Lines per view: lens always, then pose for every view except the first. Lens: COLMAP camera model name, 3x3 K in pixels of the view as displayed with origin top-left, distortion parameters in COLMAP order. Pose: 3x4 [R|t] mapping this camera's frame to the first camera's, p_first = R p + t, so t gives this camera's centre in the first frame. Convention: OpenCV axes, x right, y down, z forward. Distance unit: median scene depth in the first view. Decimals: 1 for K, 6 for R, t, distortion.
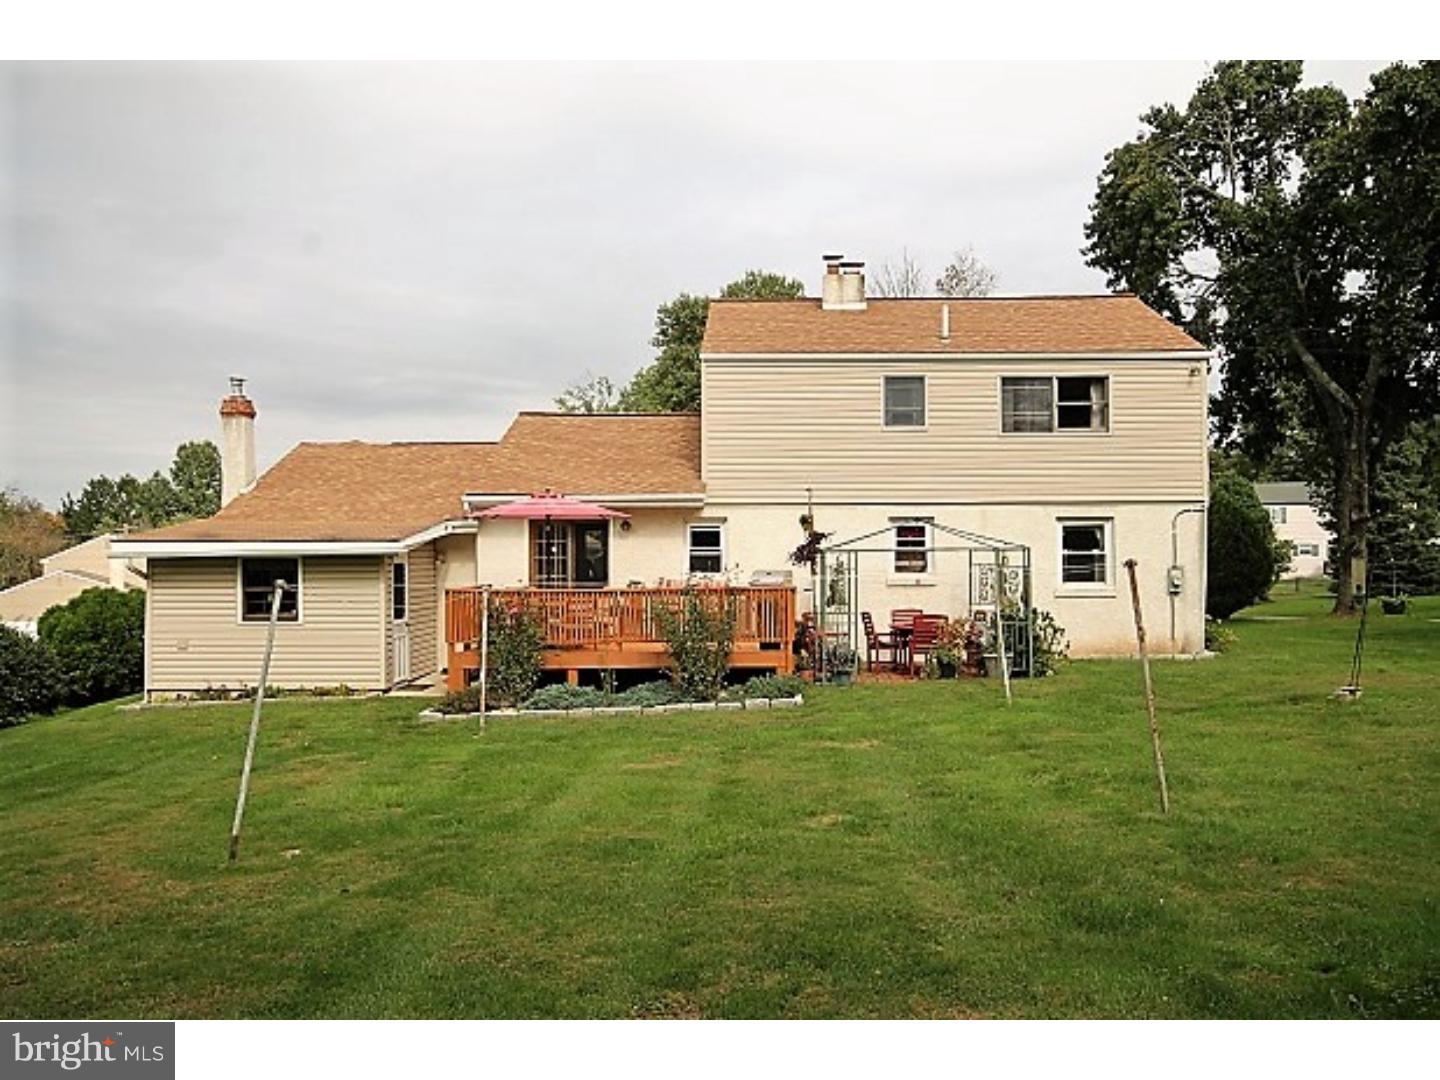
lens RADIAL K [[1262.5, 0, 720.0], [0, 1262.5, 540.0], [0, 0, 1]] dist [0.018488, 0.013977]
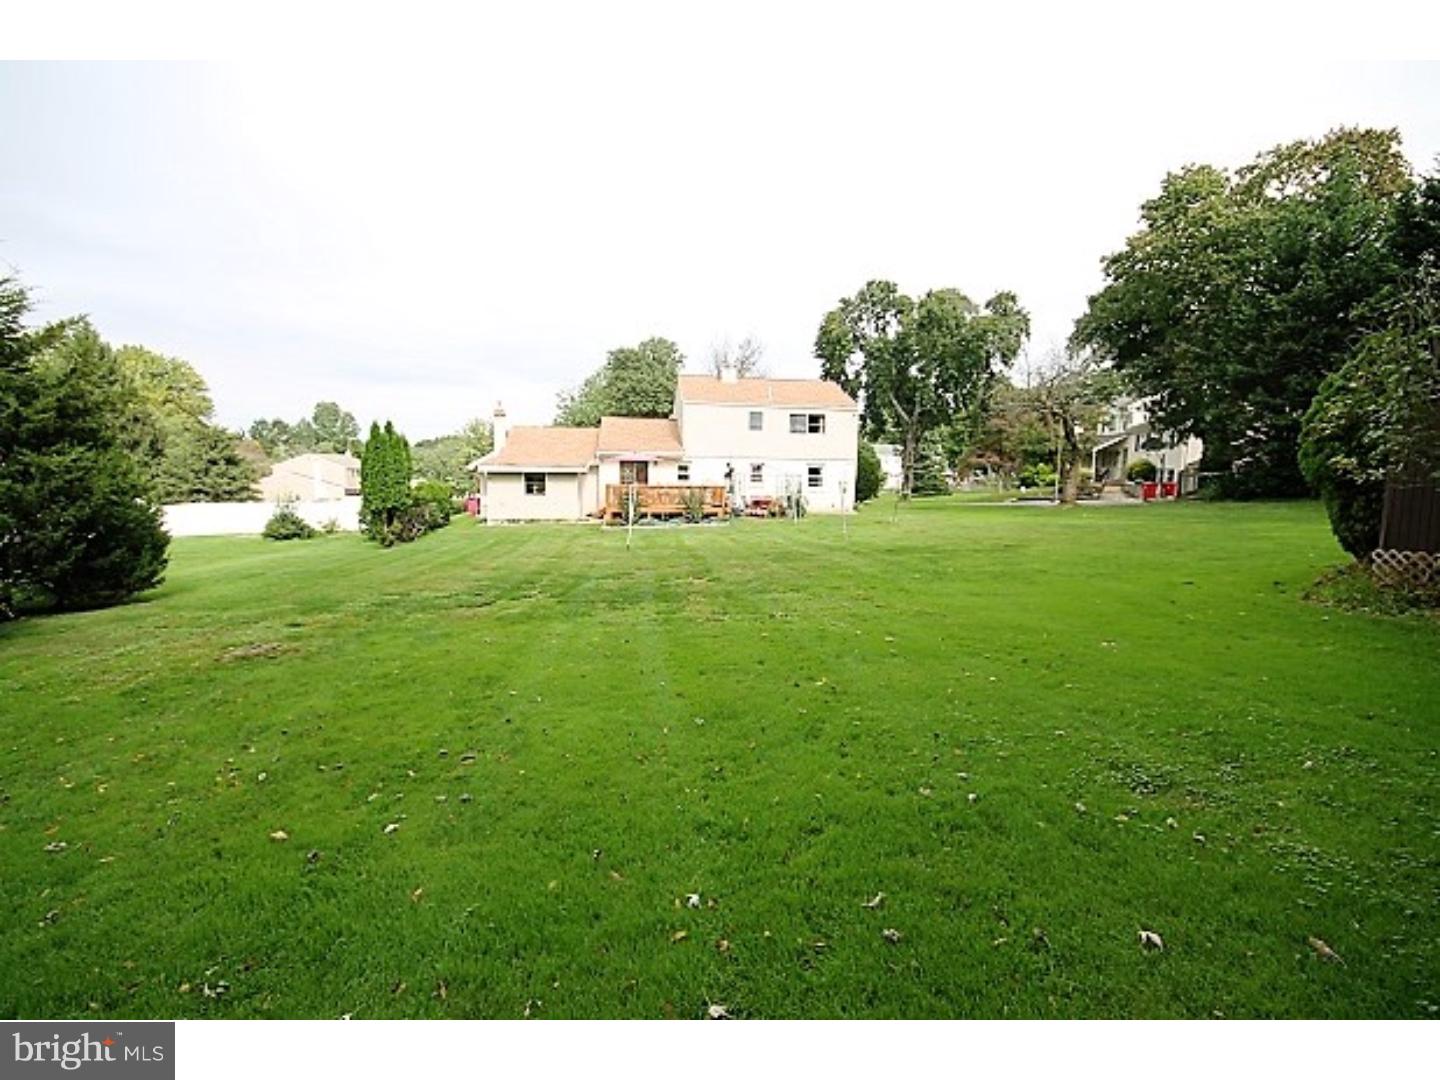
lens RADIAL K [[677.0, 0, 720.0], [0, 677.0, 540.0], [0, 0, 1]] dist [-0.004160, 0.000074]
pose [[0.984492, 0.005044, 0.175356, -0.190831], [-0.024692, 0.993620, 0.110047, -0.010473], [-0.173682, -0.112670, 0.978335, -0.475896]]
